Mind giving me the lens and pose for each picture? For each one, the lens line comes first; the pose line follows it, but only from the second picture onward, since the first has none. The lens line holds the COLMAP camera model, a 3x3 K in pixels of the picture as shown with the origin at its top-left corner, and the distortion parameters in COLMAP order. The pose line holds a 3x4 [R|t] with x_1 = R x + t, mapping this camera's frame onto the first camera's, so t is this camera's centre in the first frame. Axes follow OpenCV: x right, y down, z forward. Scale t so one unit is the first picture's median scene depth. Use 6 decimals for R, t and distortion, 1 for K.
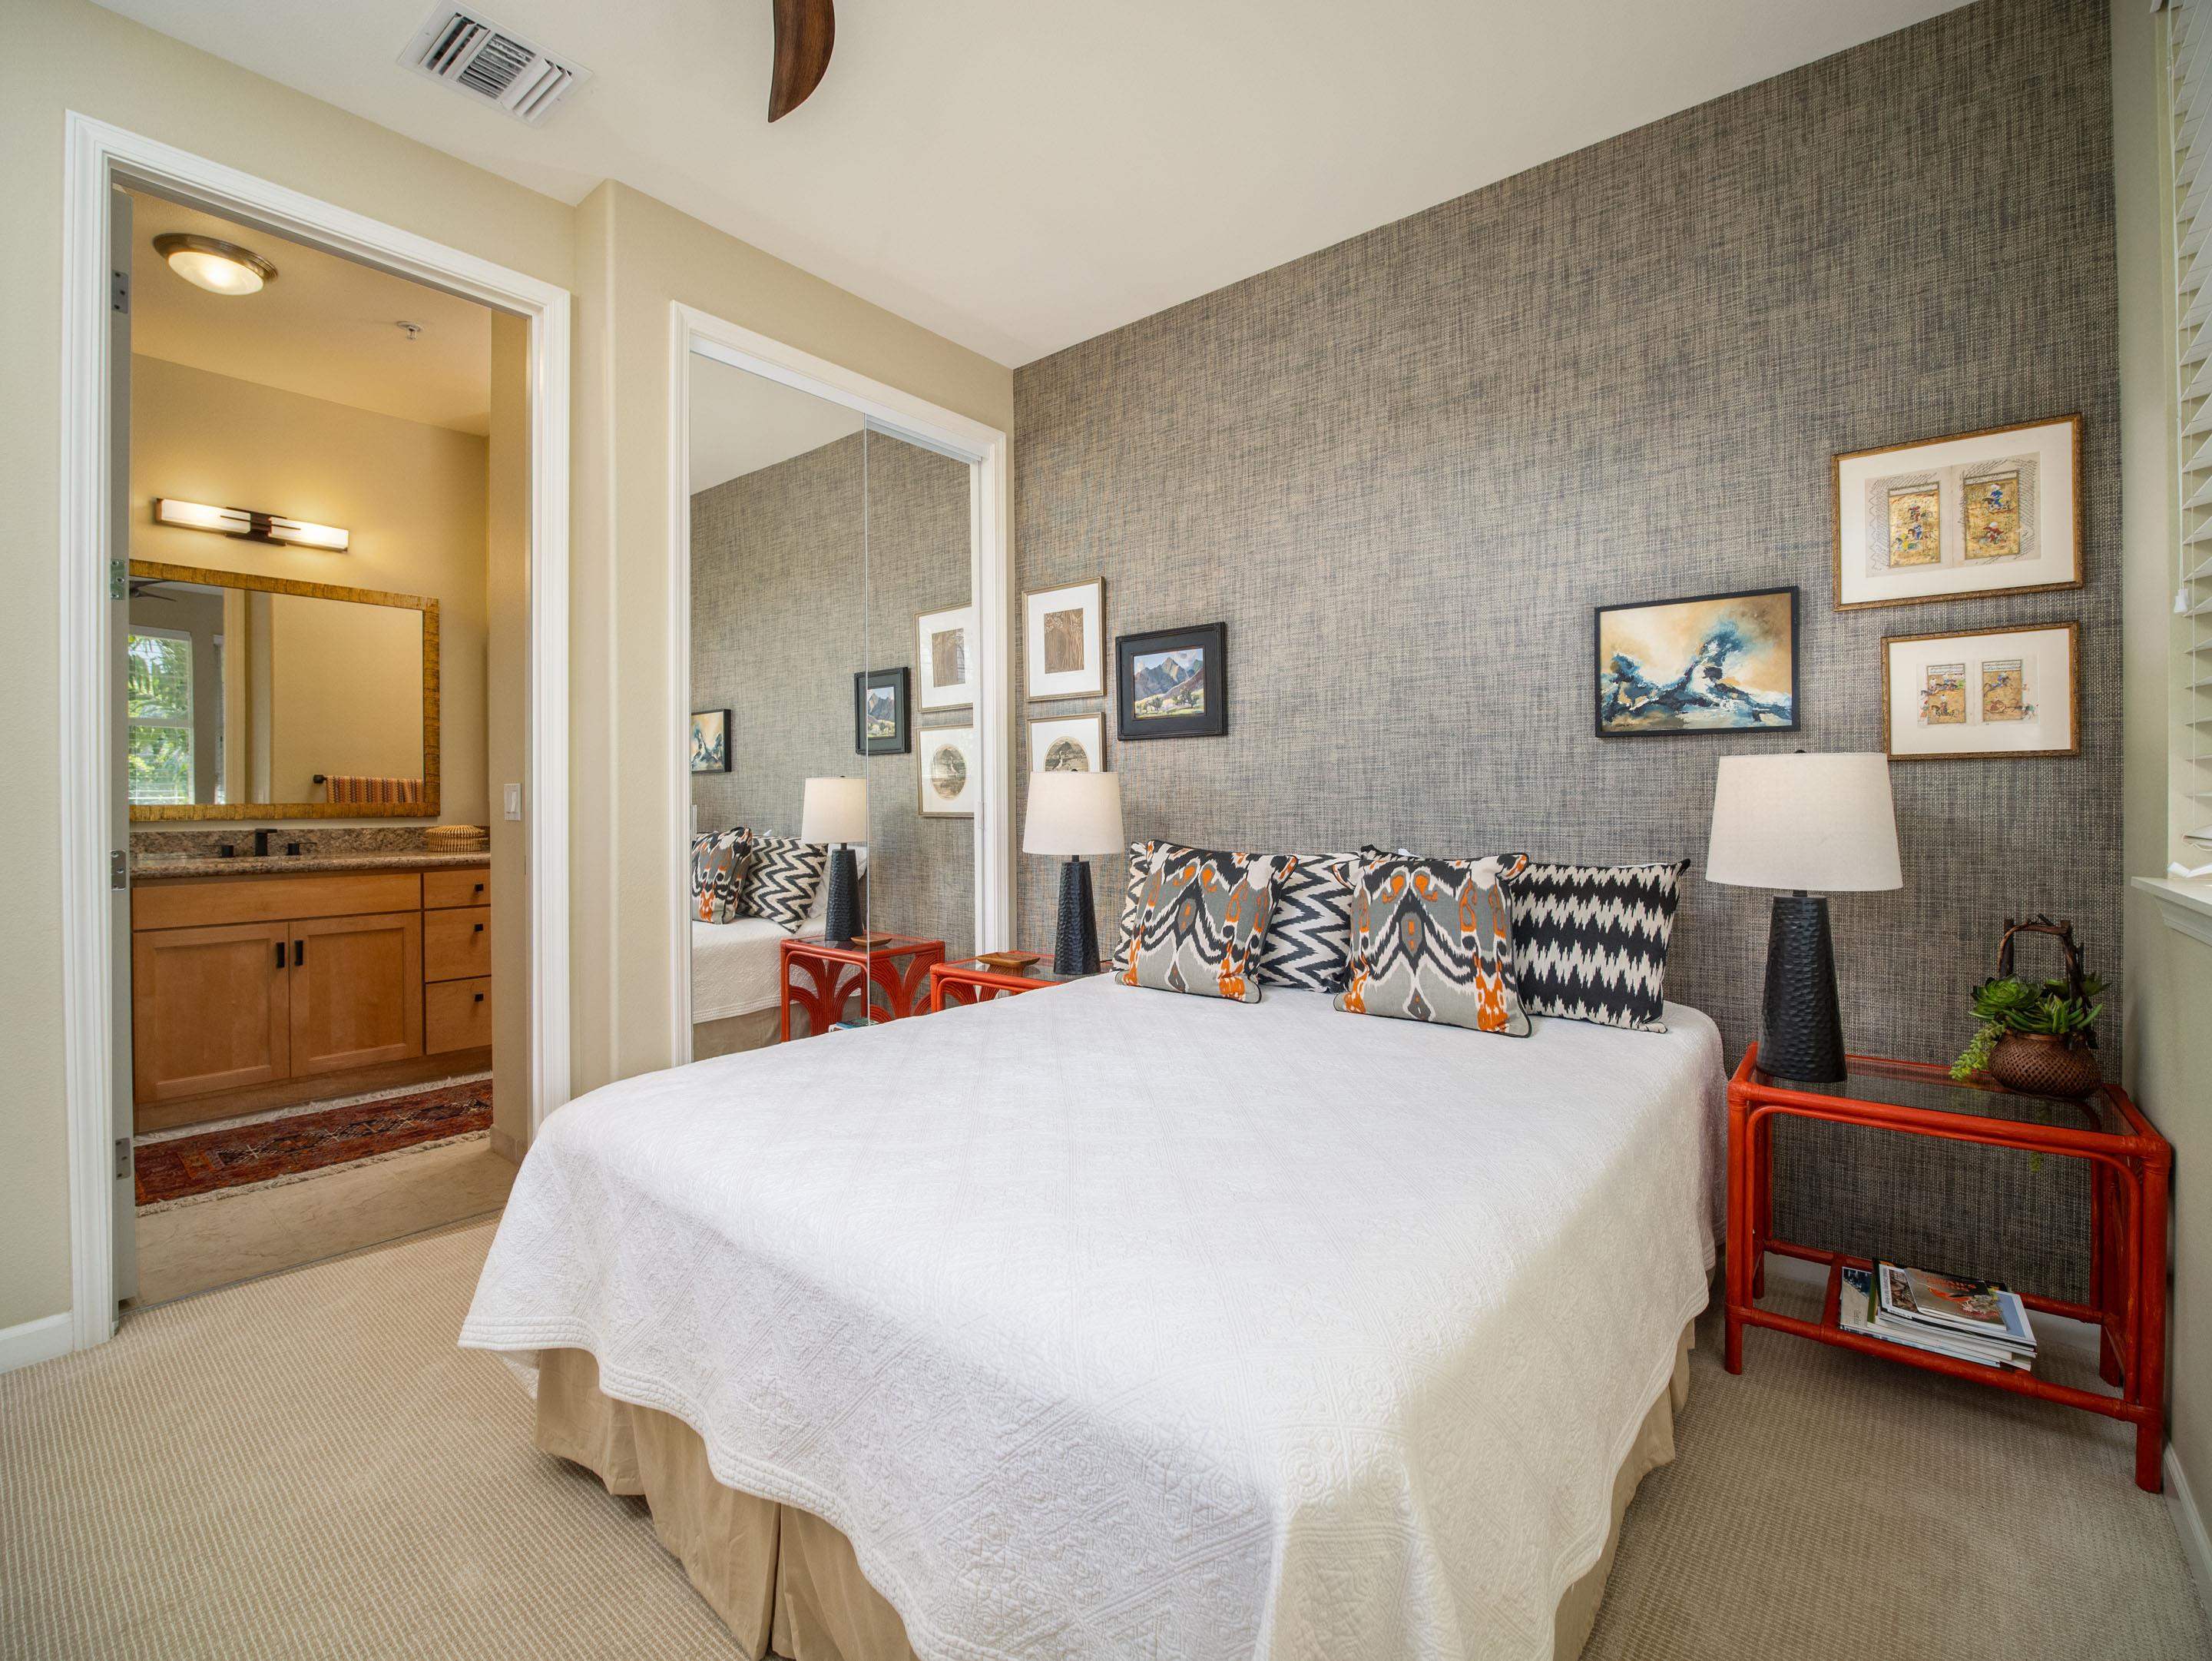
lens RADIAL K [[989.6, 0, 1097.4], [0, 989.6, 808.2], [0, 0, 1]] dist [-0.022477, -0.000578]
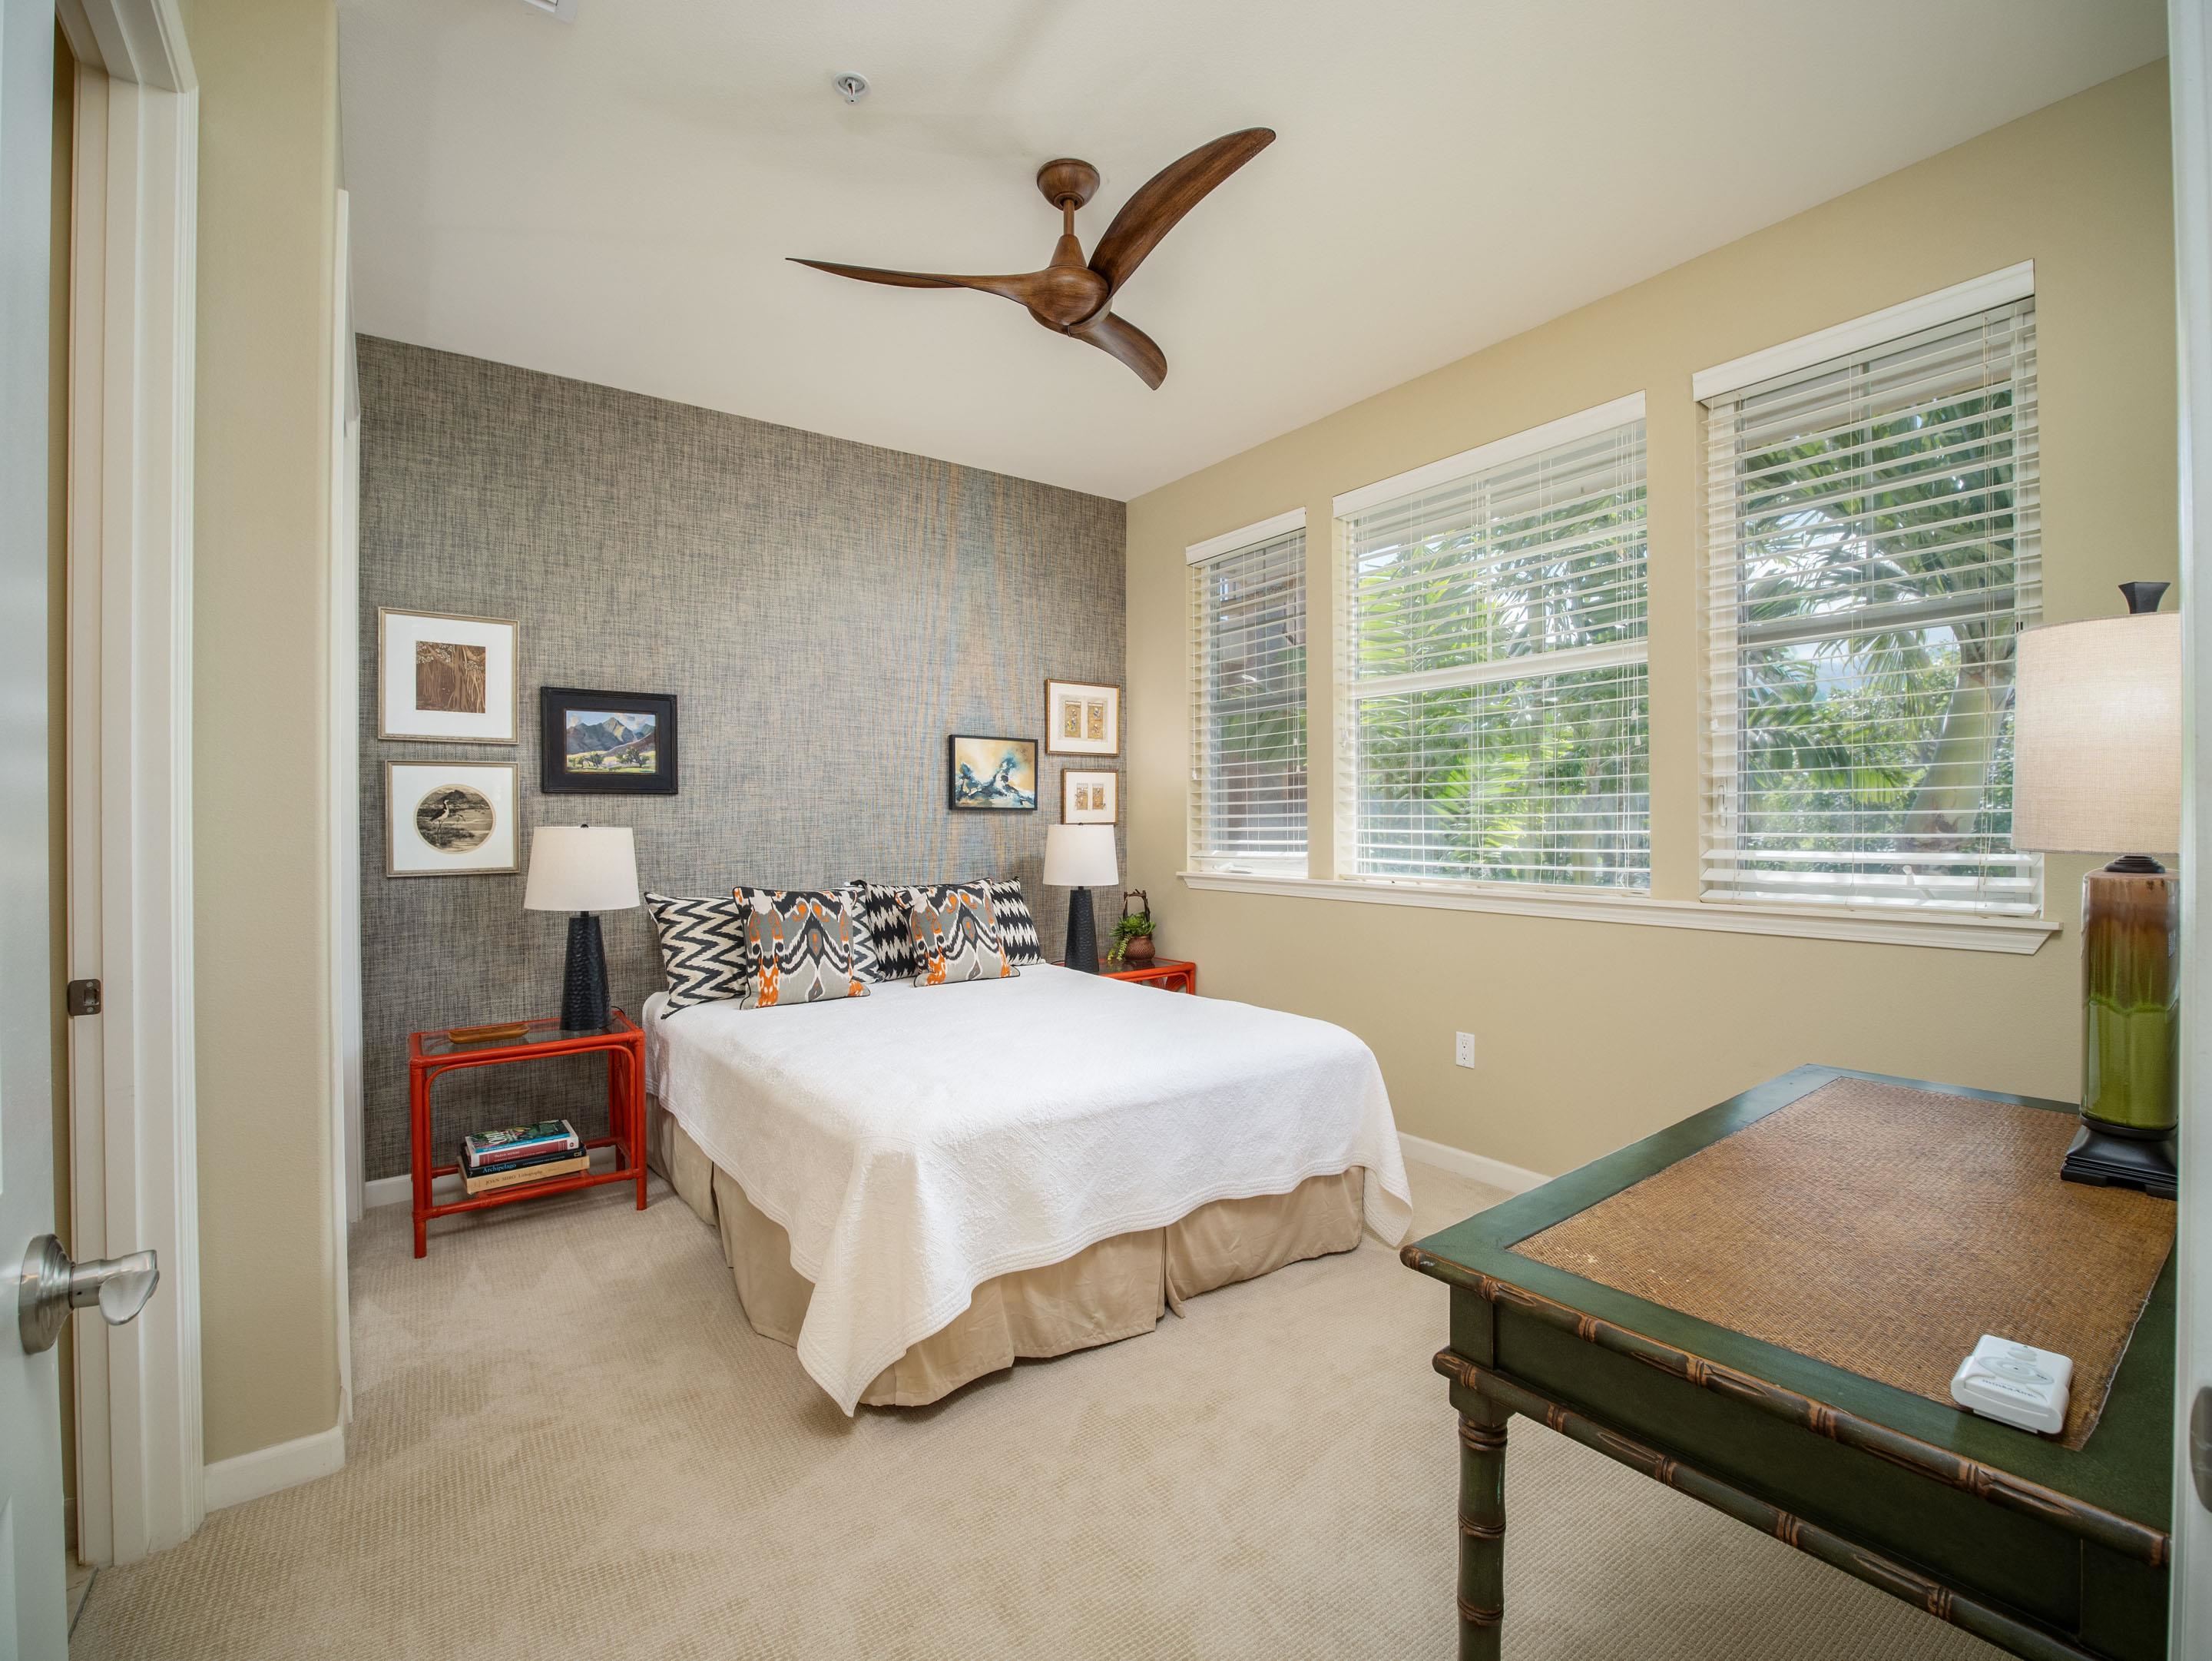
lens RADIAL K [[989.6, 0, 1096.8], [0, 989.6, 830.1], [0, 0, 1]] dist [-0.022477, -0.000578]
pose [[0.259917, -0.007889, 0.965599, -0.934100], [0.011663, 0.999919, 0.005030, -0.035806], [-0.965560, 0.009955, 0.259988, 0.260474]]
